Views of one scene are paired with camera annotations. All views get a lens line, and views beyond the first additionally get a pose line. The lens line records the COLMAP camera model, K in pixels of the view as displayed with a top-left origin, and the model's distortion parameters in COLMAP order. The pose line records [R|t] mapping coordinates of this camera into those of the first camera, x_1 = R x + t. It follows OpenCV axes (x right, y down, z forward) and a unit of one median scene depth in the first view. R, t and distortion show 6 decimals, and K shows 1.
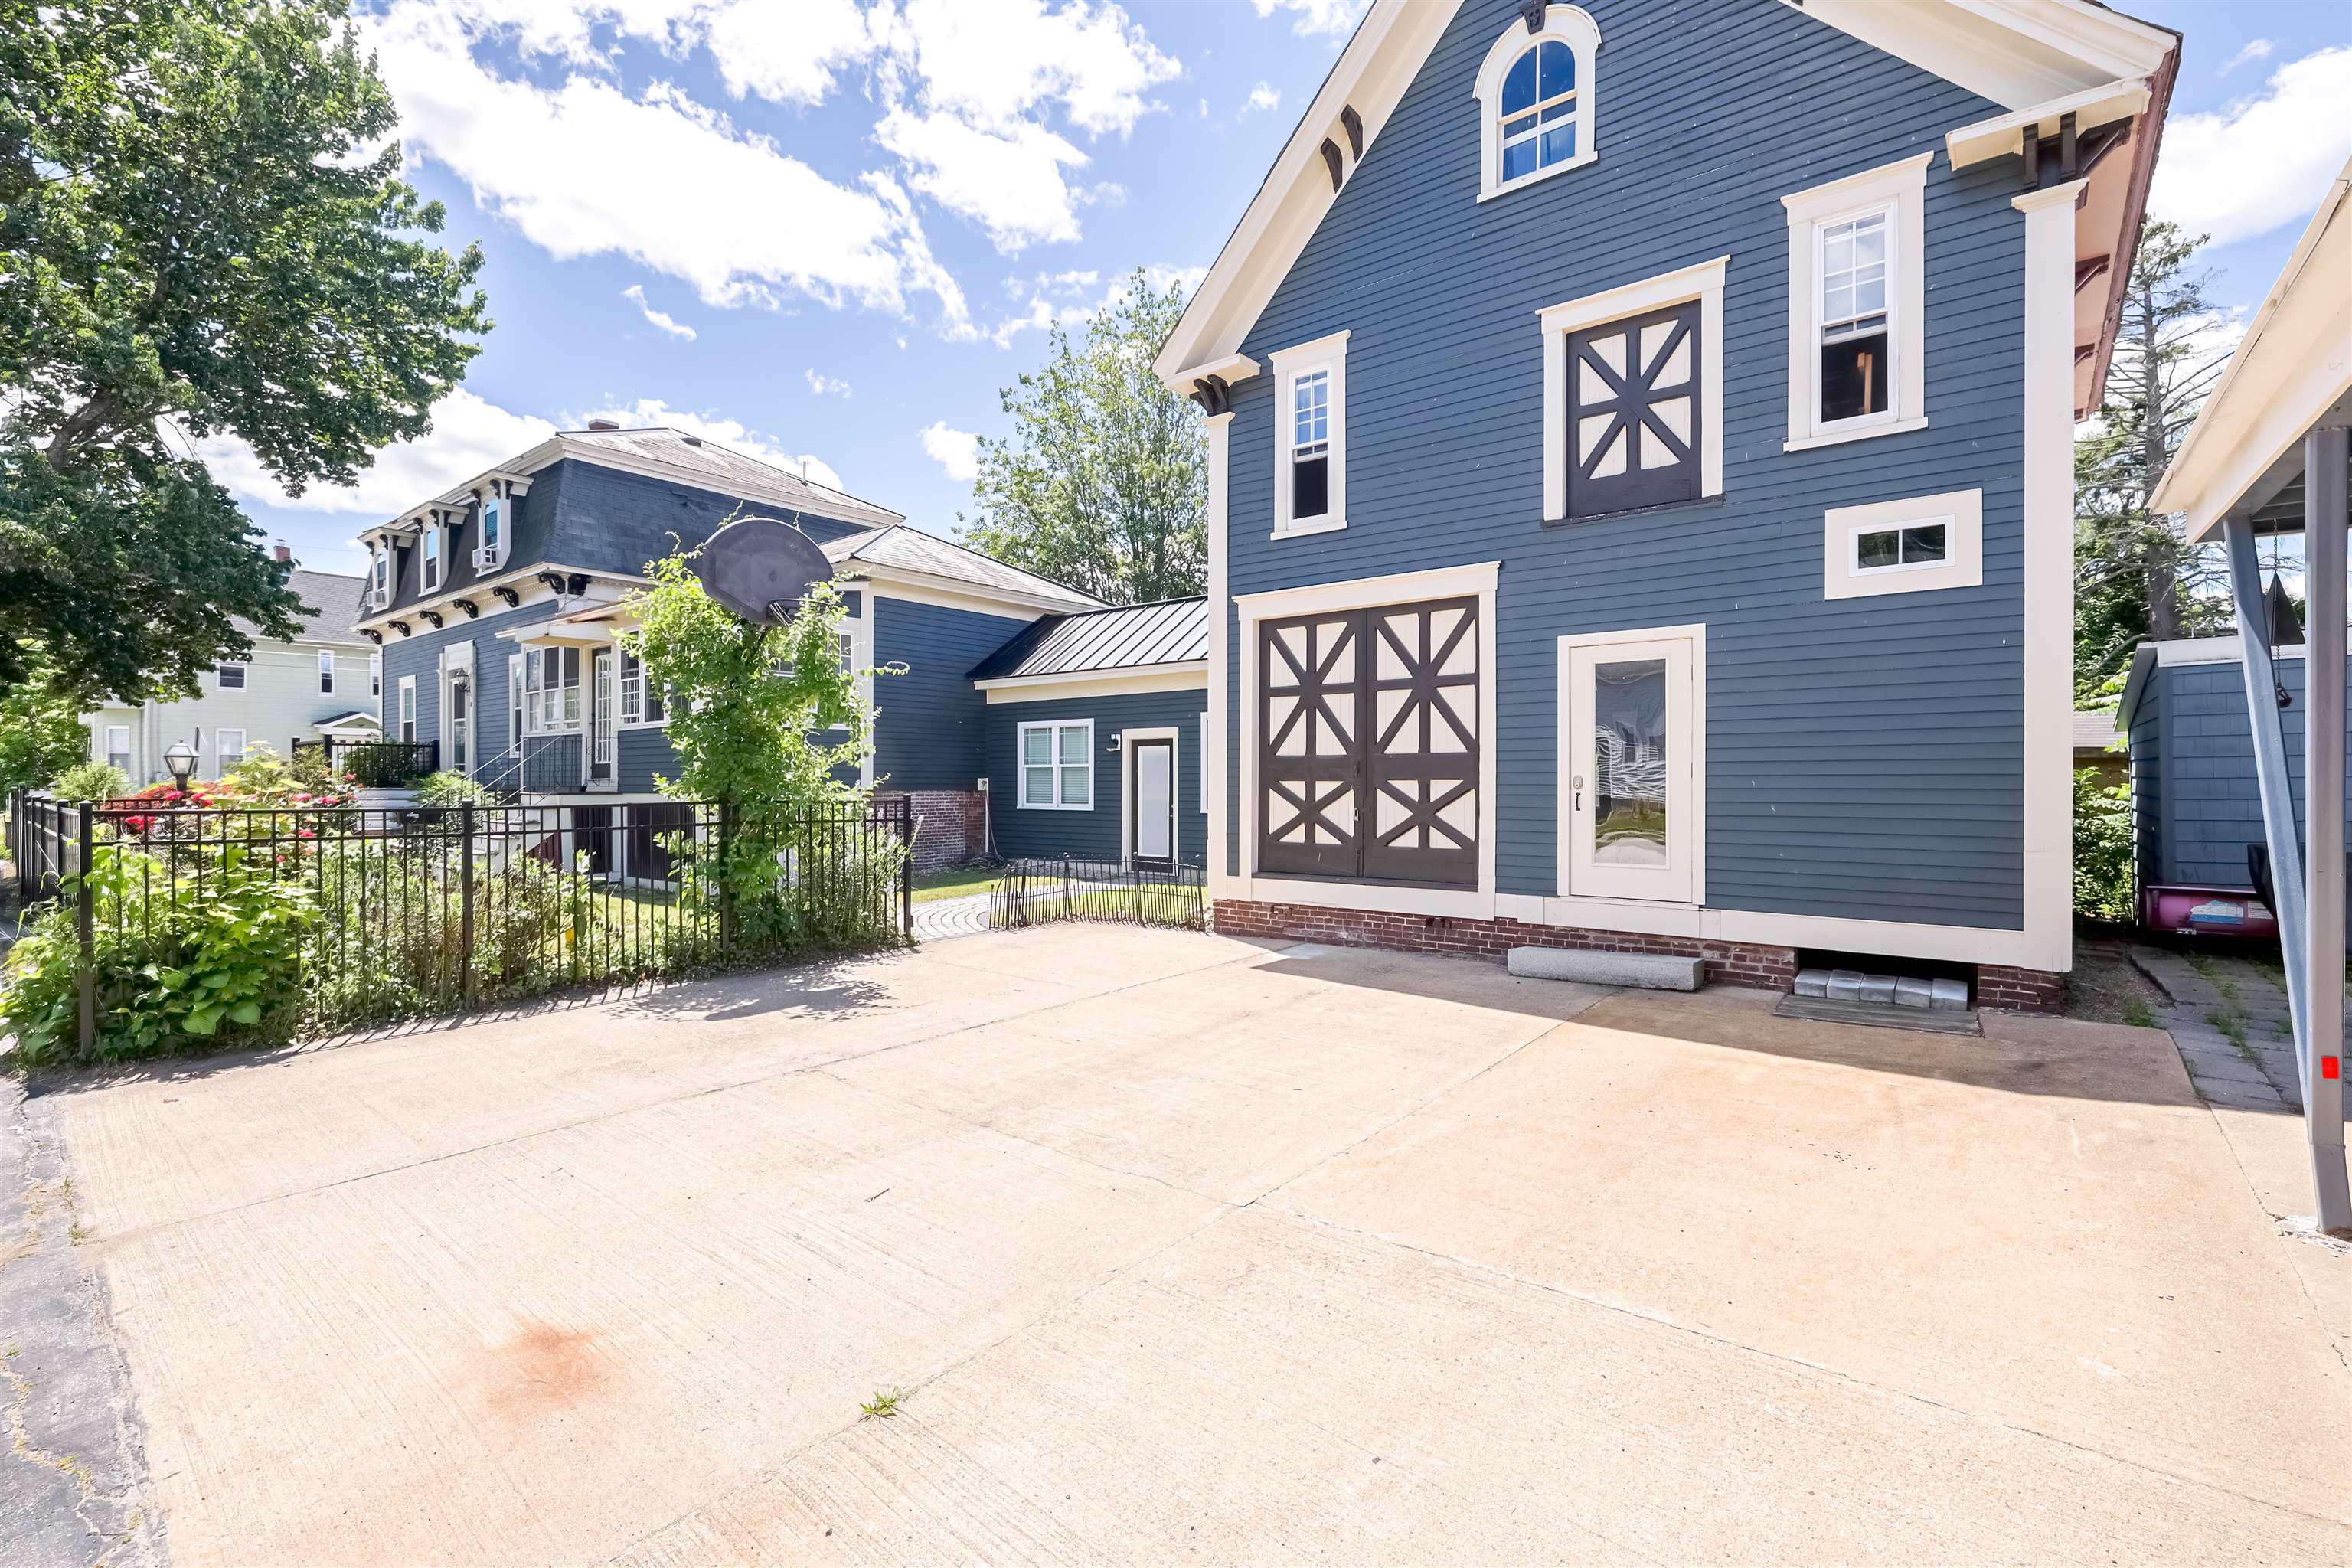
lens RADIAL K [[1030.5, 0, 1248.4], [0, 1030.5, 773.7], [0, 0, 1]] dist [-0.012140, -0.000428]
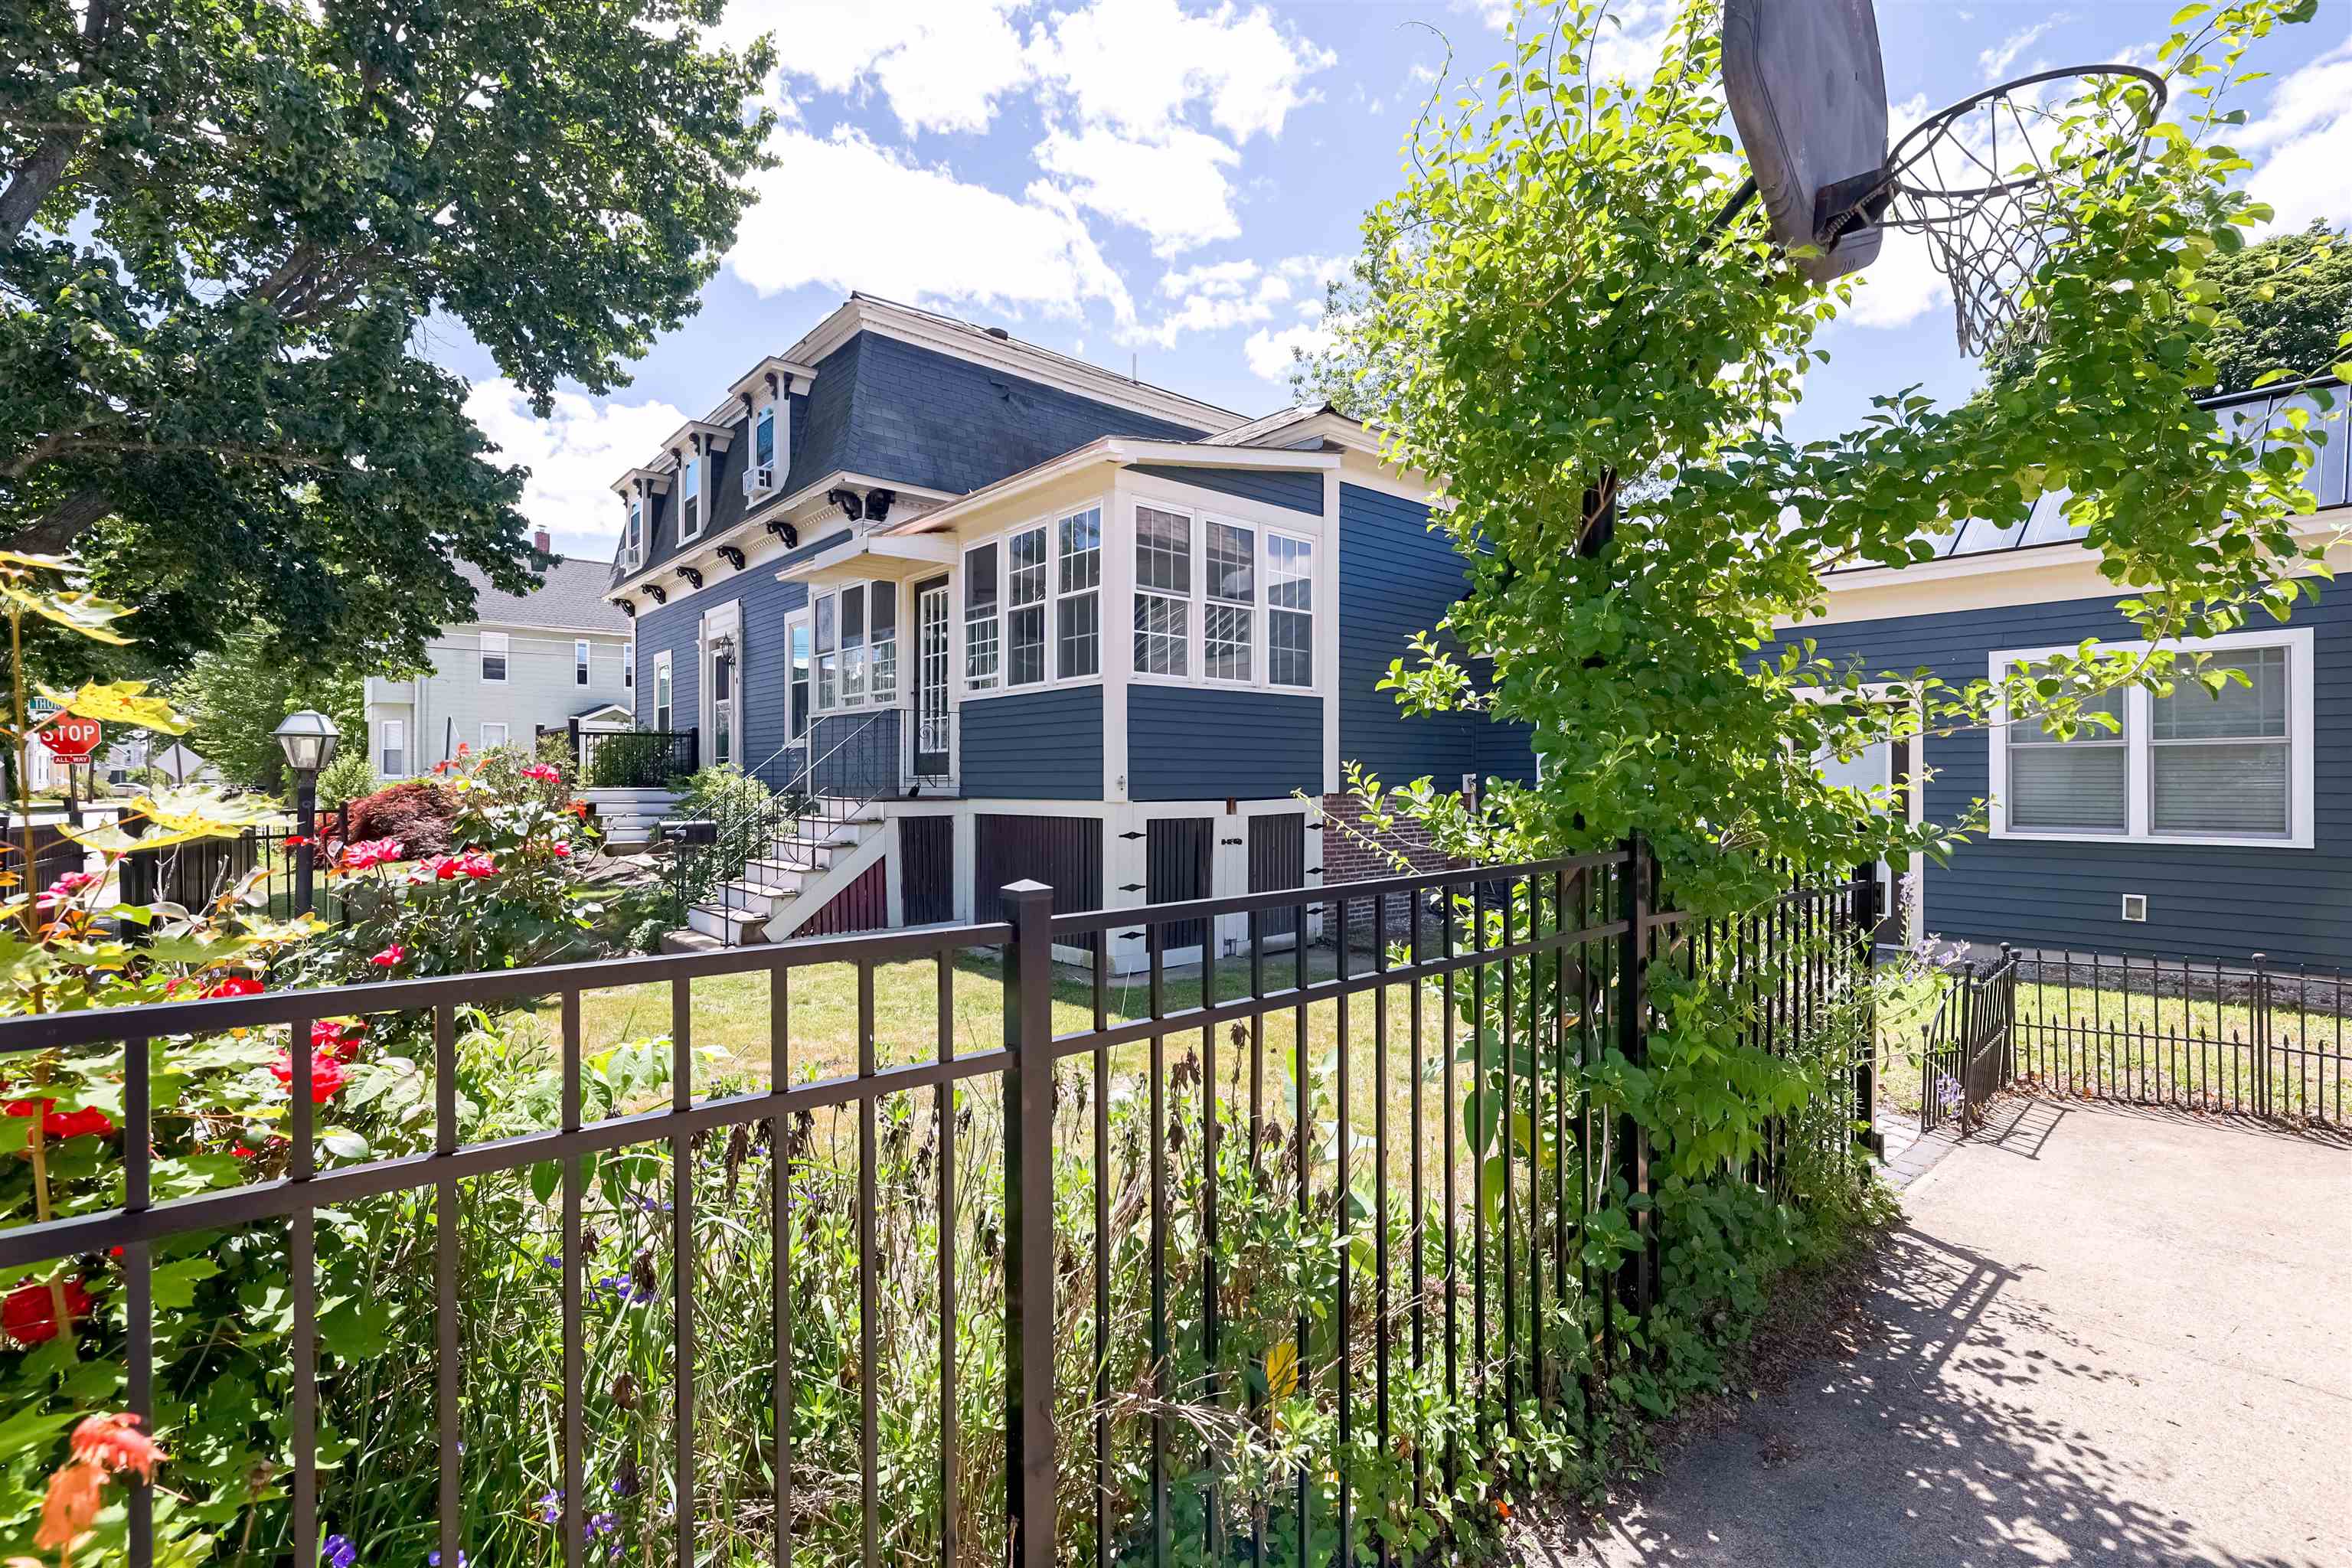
lens RADIAL K [[1030.5, 0, 1160.5], [0, 1030.5, 790.8], [0, 0, 1]] dist [-0.012140, -0.000428]
pose [[0.976940, 0.005328, -0.213447, -0.308672], [-0.004248, 0.999976, 0.005519, 0.009847], [0.213471, -0.004485, 0.976939, 0.340265]]
